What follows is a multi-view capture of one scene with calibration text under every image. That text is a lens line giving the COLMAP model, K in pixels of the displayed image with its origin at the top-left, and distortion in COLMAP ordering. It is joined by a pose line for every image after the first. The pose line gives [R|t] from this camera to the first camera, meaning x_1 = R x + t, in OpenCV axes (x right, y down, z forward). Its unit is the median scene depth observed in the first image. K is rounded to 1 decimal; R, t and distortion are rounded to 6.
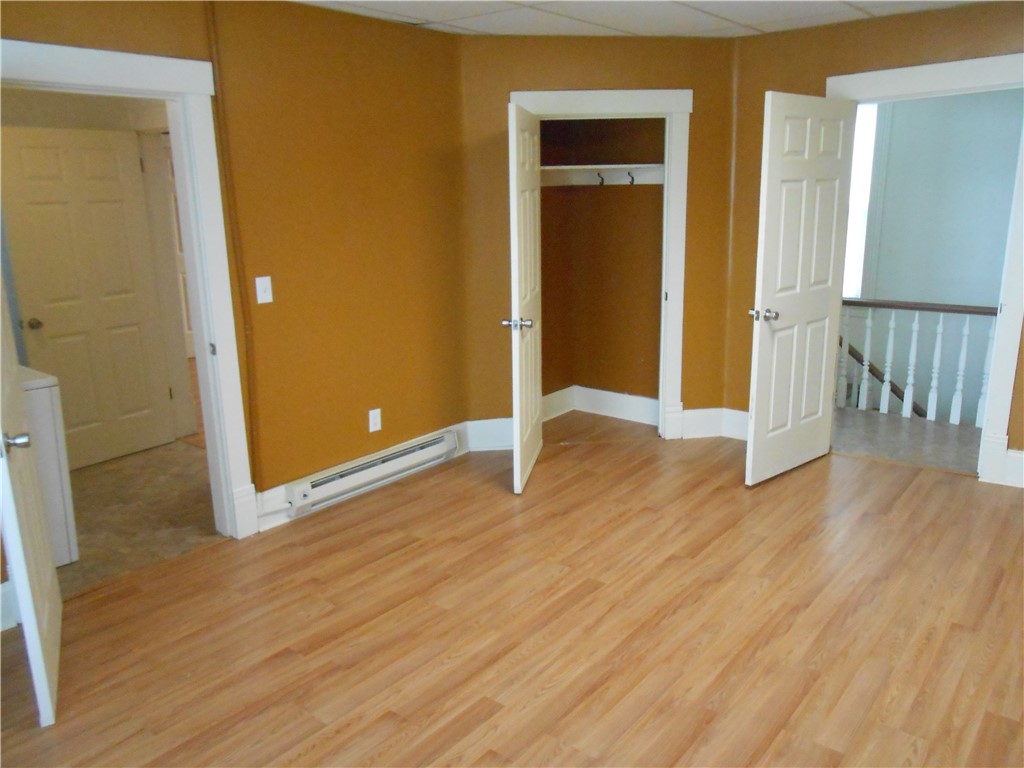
lens RADIAL K [[797.8, 0, 518.9], [0, 797.8, 383.5], [0, 0, 1]] dist [-0.049071, 0.066939]
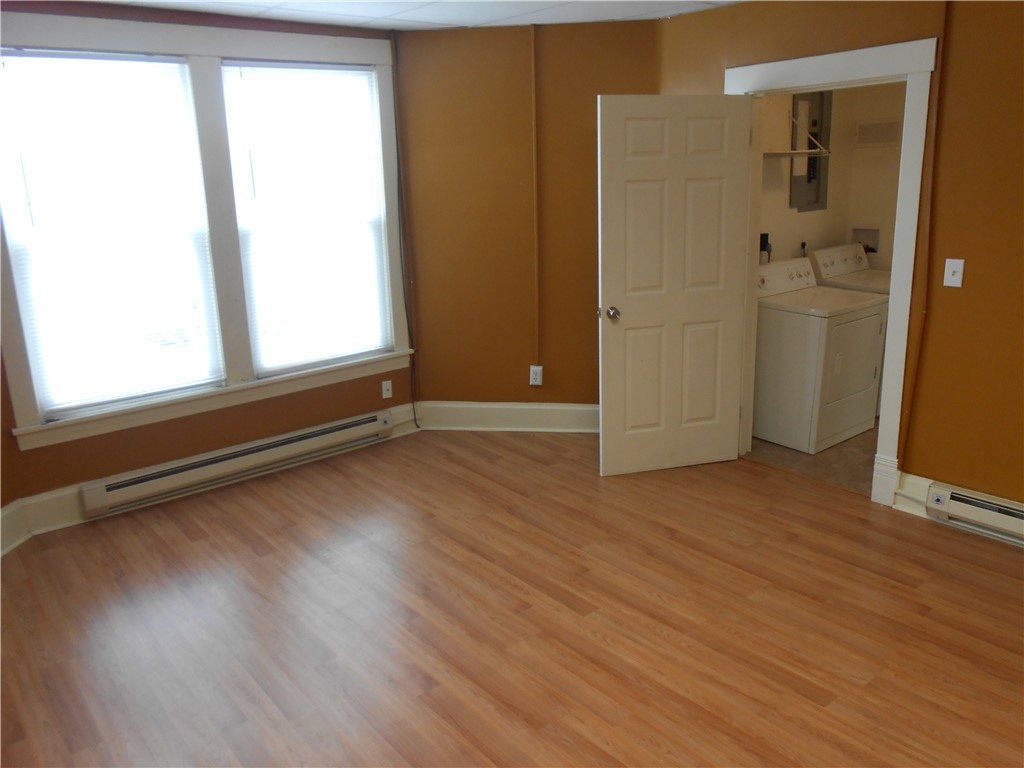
lens RADIAL K [[797.8, 0, 518.9], [0, 797.8, 383.5], [0, 0, 1]] dist [-0.049071, 0.066939]
pose [[-0.199685, 0.274438, -0.940643, 0.797752], [-0.203880, 0.927330, 0.313835, -0.211339], [0.958415, 0.254447, -0.129222, 0.752608]]
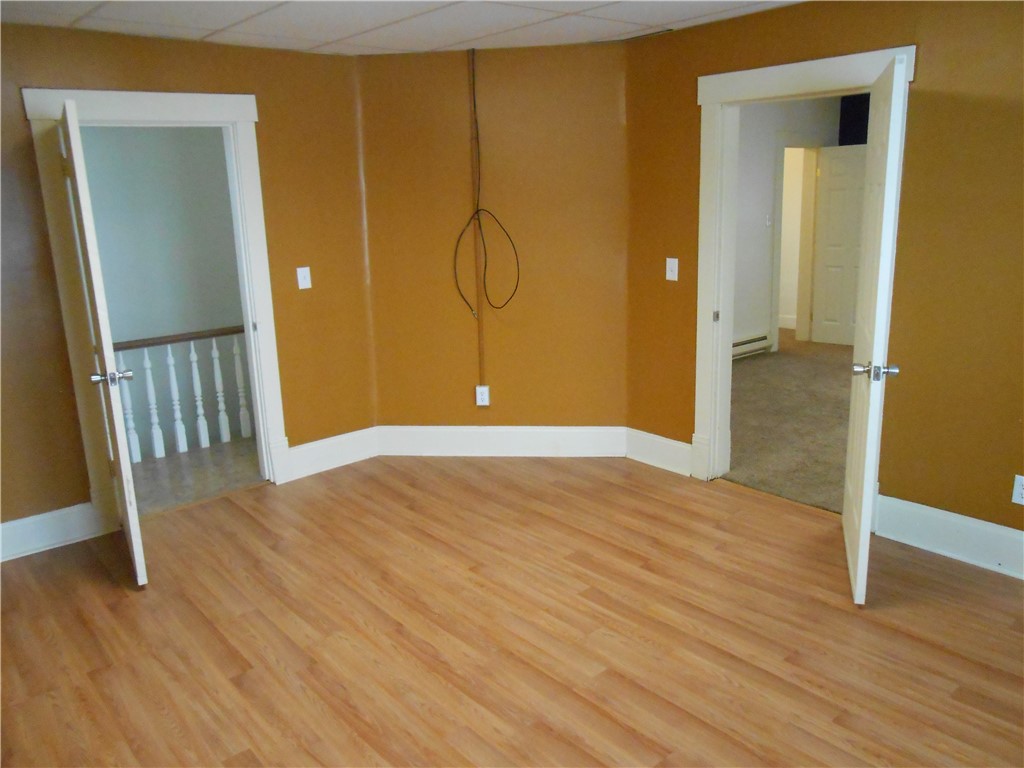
lens RADIAL K [[797.8, 0, 518.9], [0, 797.8, 383.5], [0, 0, 1]] dist [-0.049071, 0.066939]
pose [[0.186329, -0.215493, 0.958564, -0.483629], [0.259990, 0.951684, 0.163409, -0.129458], [-0.947463, 0.218769, 0.233353, 0.522392]]
